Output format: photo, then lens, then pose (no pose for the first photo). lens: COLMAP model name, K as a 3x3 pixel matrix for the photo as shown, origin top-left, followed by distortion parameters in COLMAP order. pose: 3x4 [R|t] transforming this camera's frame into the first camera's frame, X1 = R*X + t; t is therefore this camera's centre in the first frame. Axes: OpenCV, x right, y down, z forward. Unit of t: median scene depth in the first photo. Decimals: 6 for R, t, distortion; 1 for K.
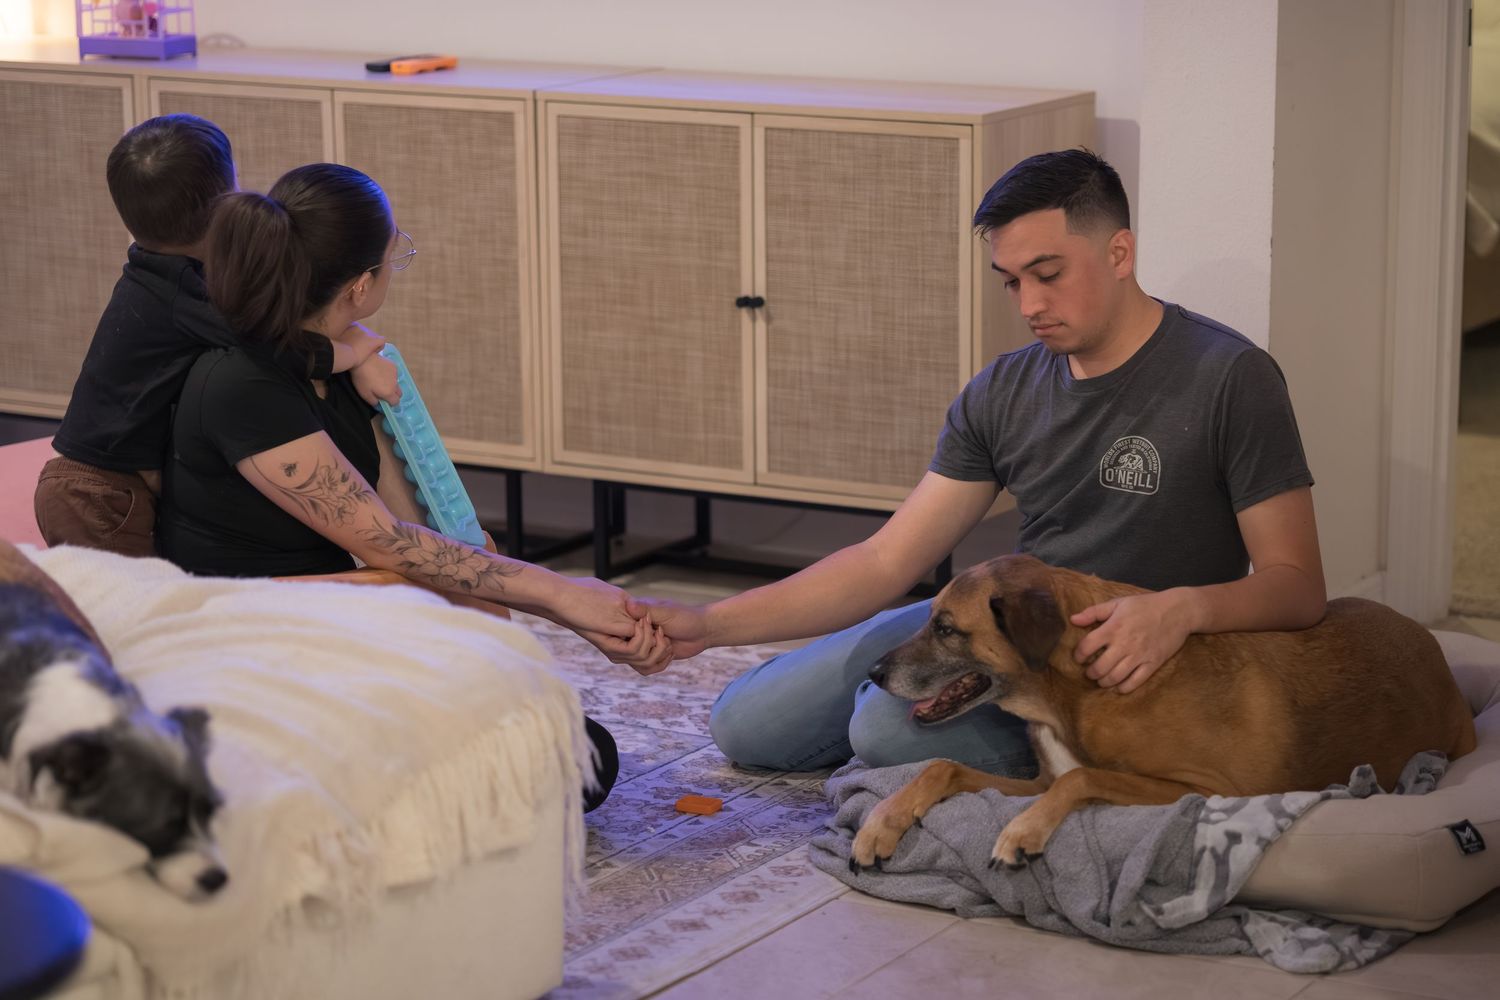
lens RADIAL K [[3667.0, 0, 750.0], [0, 3667.0, 500.0], [0, 0, 1]] dist [-0.063251, -0.532895]
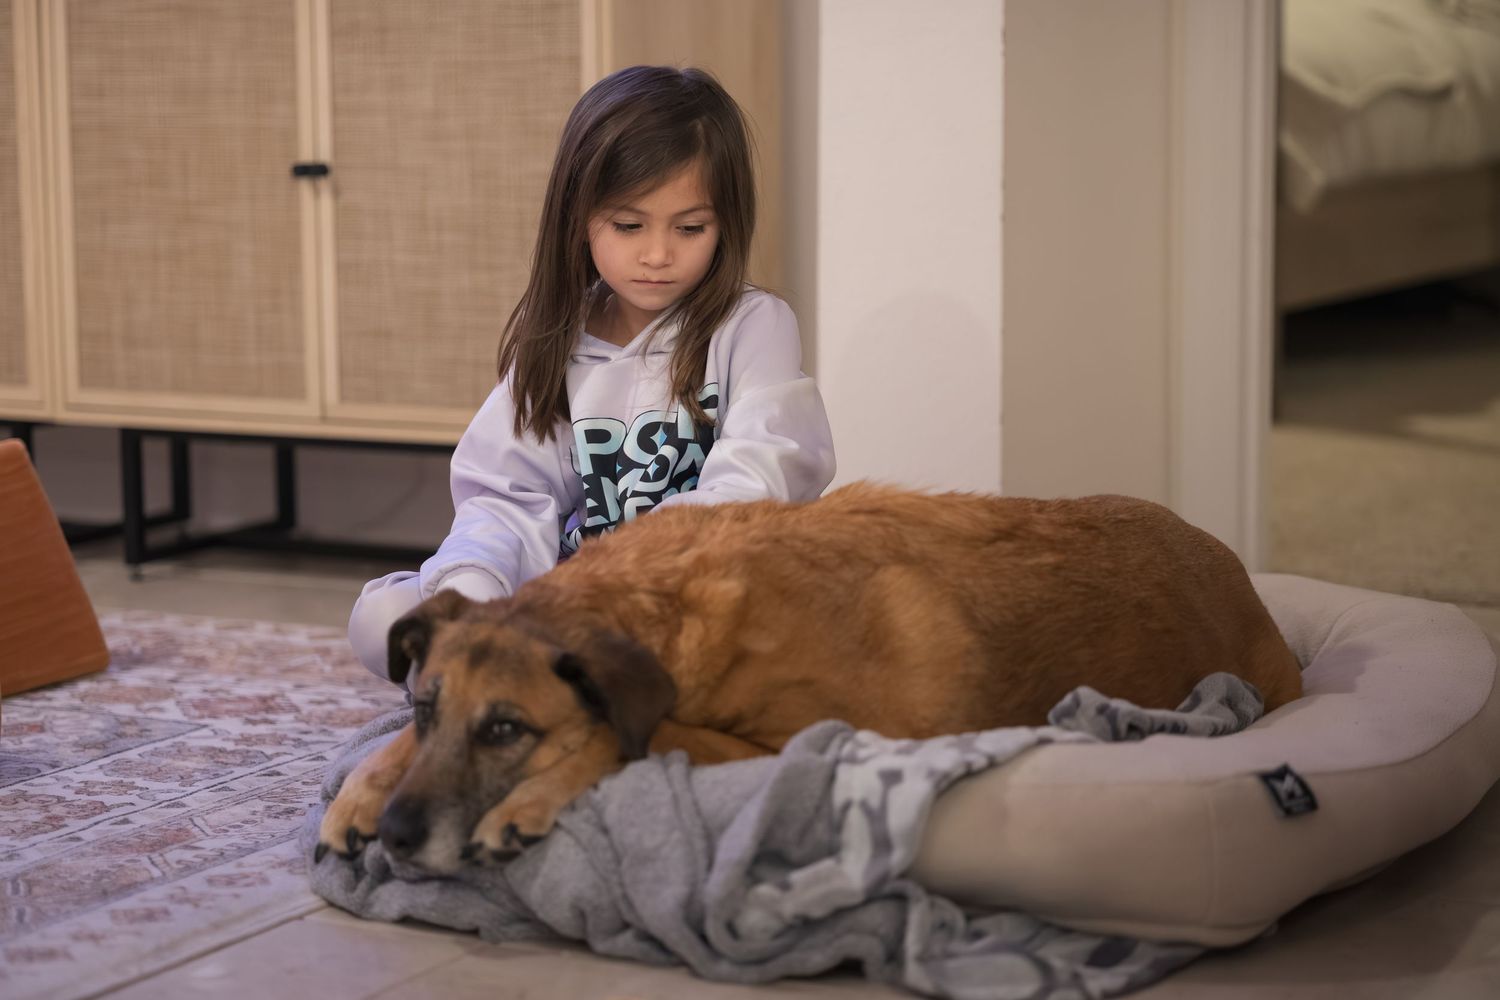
lens RADIAL K [[3667.0, 0, 750.0], [0, 3667.0, 500.0], [0, 0, 1]] dist [-0.063251, -0.532895]
pose [[0.998816, -0.008680, 0.047865, 0.051773], [0.011042, 0.998722, -0.049314, 0.049119], [-0.047376, 0.049784, 0.997636, 0.258422]]
